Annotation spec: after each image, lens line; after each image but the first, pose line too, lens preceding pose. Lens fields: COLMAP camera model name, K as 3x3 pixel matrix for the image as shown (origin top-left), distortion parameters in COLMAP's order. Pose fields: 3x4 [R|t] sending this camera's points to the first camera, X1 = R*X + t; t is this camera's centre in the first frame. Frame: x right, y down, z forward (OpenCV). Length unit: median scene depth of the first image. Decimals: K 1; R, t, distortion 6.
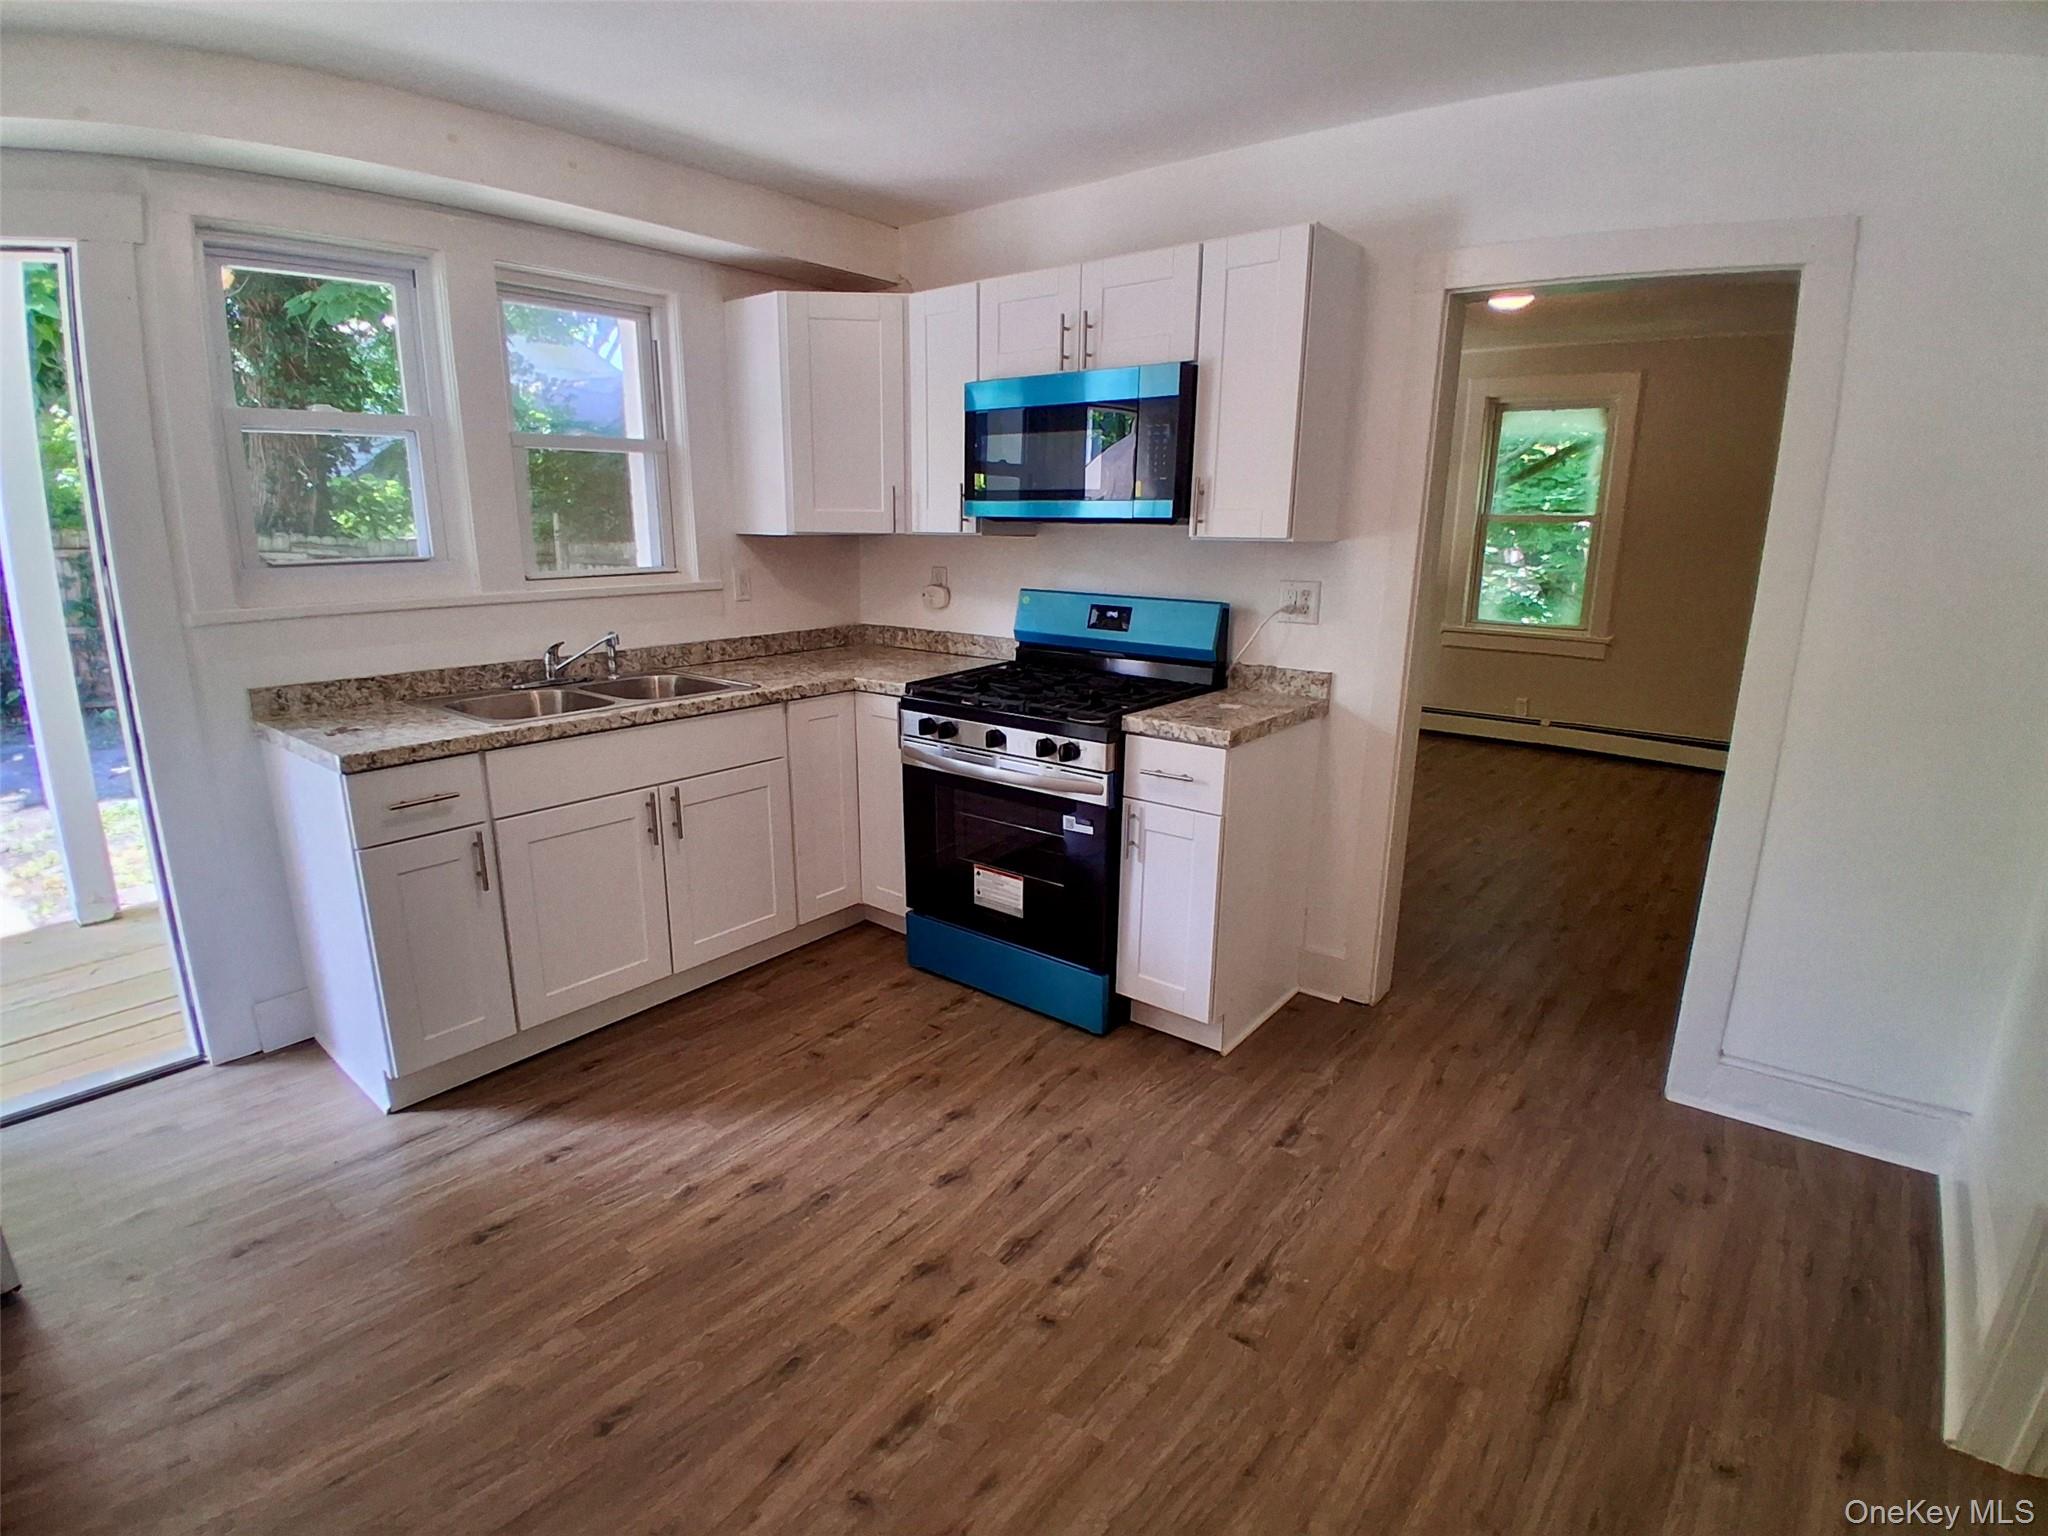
lens RADIAL K [[1025.6, 0, 993.9], [0, 1025.6, 780.1], [0, 0, 1]] dist [-0.007075, -0.028664]
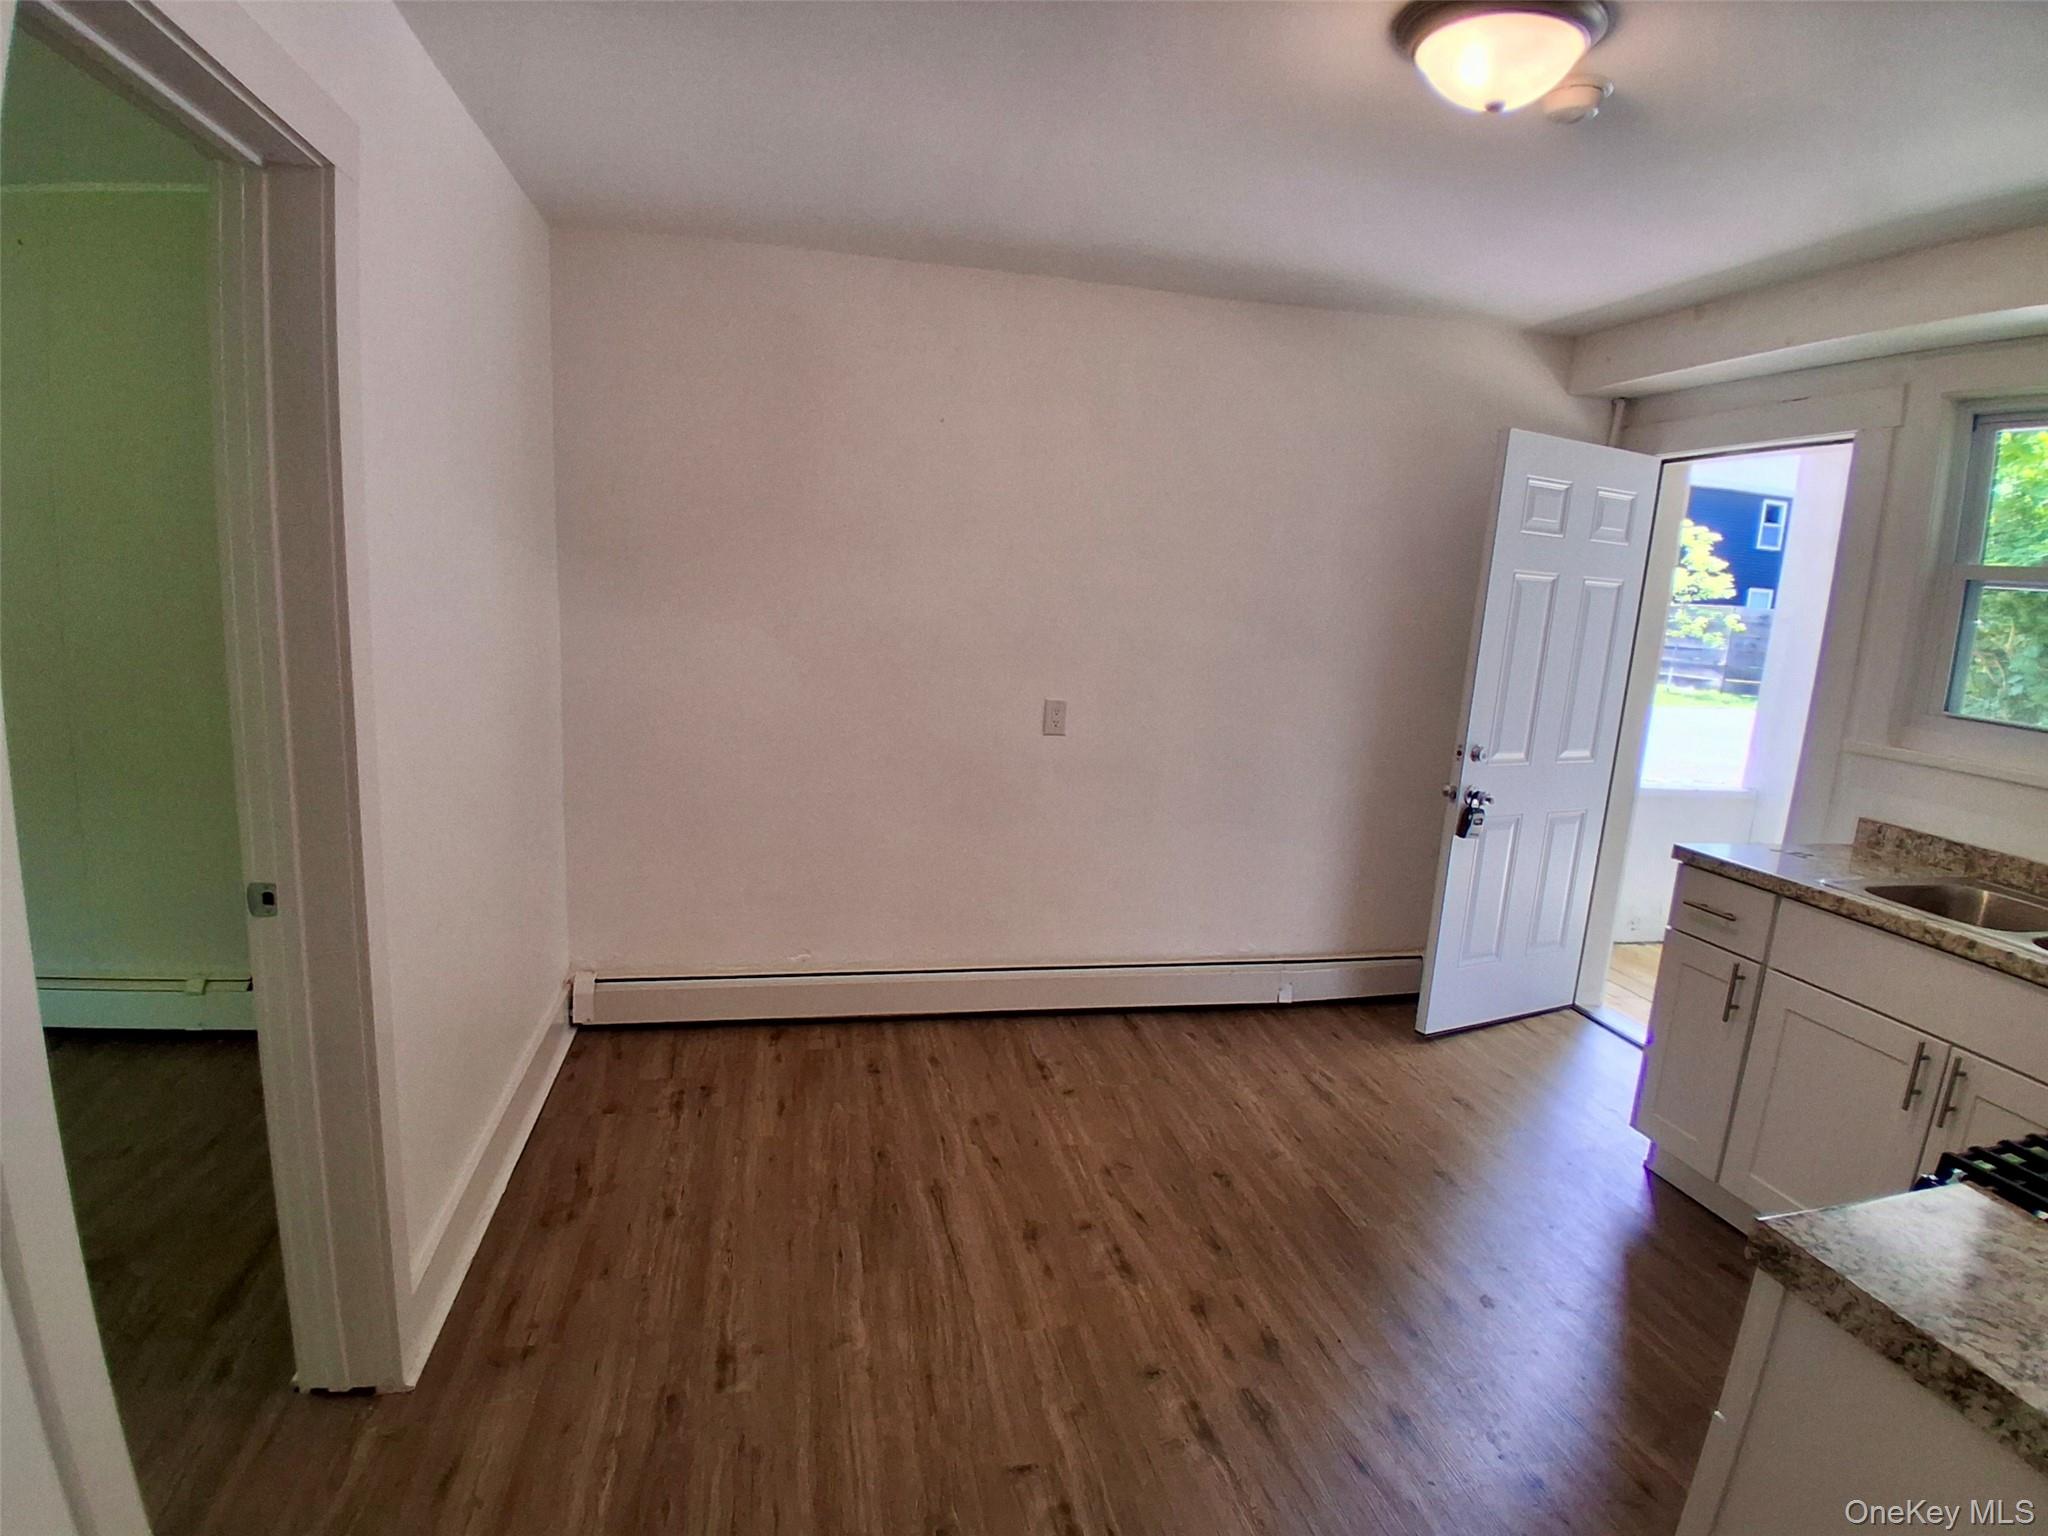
lens RADIAL K [[1025.6, 0, 1019.2], [0, 1025.6, 784.1], [0, 0, 1]] dist [-0.007075, -0.028664]
pose [[-0.613775, 0.103543, -0.782662, 0.805211], [-0.259086, 0.910041, 0.323574, -0.291580], [0.745758, 0.401378, -0.531734, 1.090662]]
